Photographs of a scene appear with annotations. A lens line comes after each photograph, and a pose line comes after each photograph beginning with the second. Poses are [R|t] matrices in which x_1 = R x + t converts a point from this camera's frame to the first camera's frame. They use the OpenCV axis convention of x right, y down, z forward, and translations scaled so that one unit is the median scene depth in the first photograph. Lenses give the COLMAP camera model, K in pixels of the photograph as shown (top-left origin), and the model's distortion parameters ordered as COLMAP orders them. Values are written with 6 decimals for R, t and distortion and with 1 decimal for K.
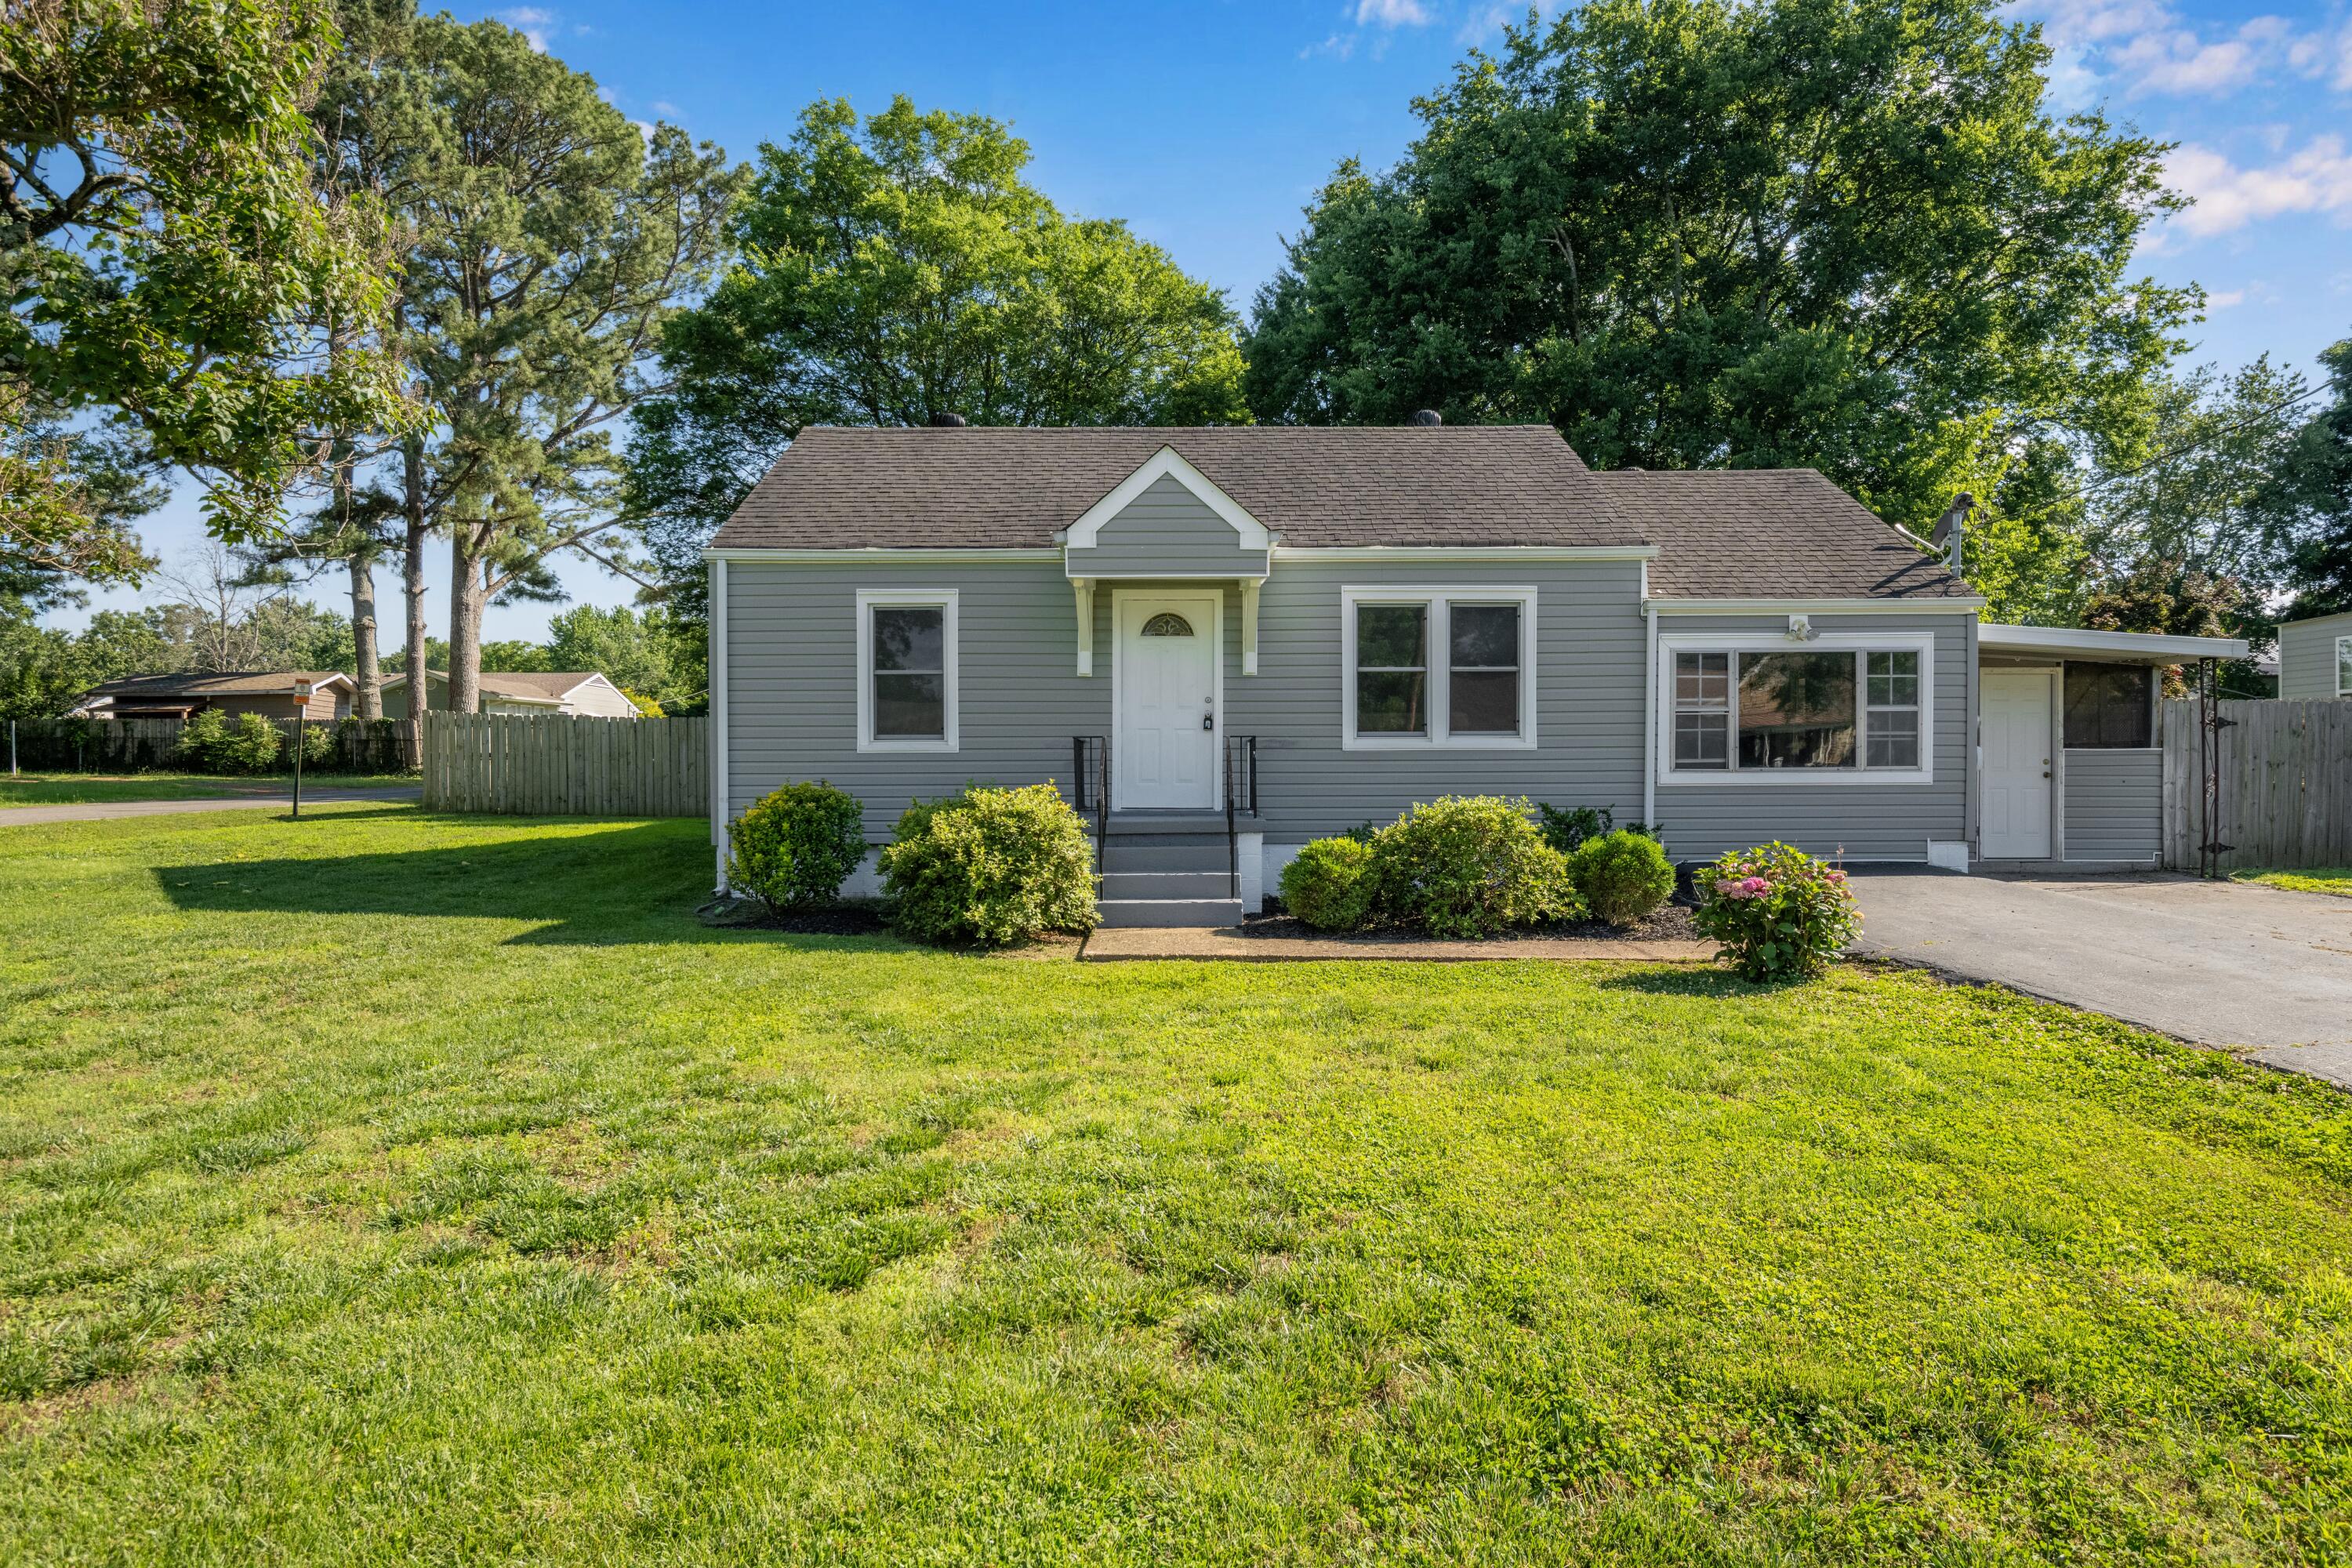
lens RADIAL K [[1330.6, 0, 1179.8], [0, 1330.6, 793.3], [0, 0, 1]] dist [-0.003098, -0.000658]
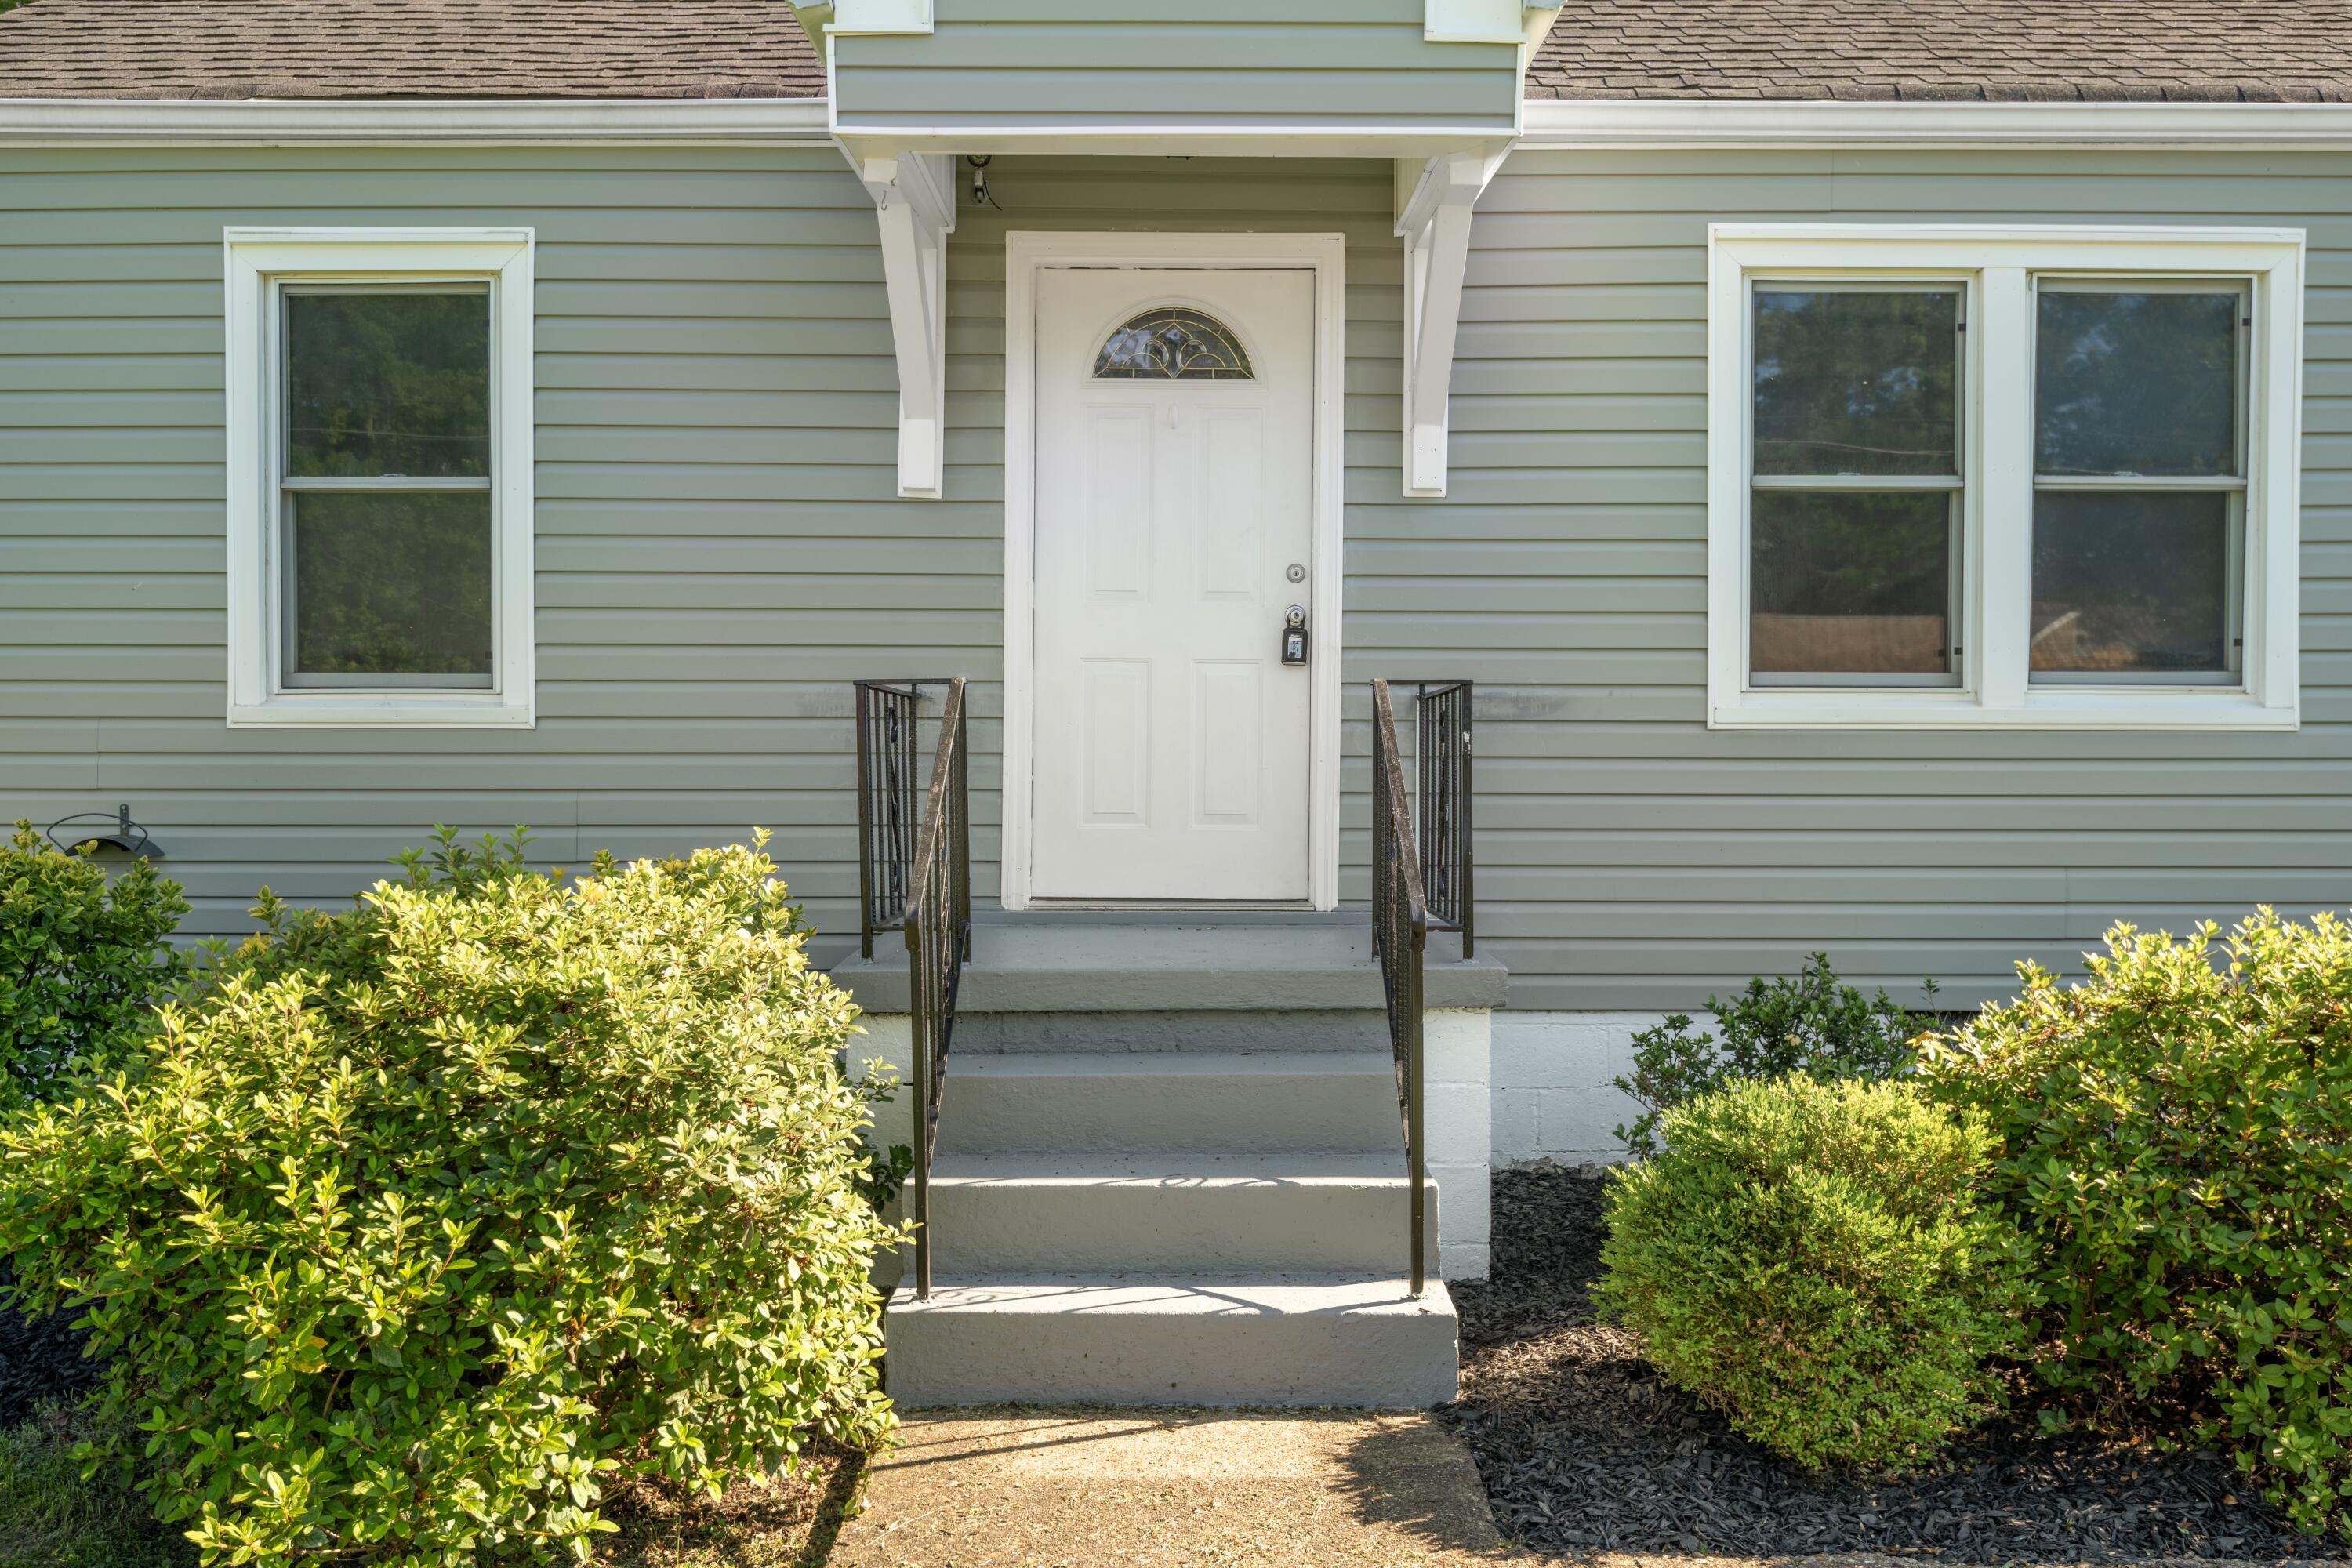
lens RADIAL K [[1857.6, 0, 1176.0], [0, 1857.6, 784.0], [0, 0, 1]] dist [-0.000997, -0.008151]
pose [[0.999982, 0.005514, -0.002160, -0.007277], [-0.005507, 0.999978, 0.003595, -0.019481], [0.002179, -0.003583, 0.999991, 0.542720]]
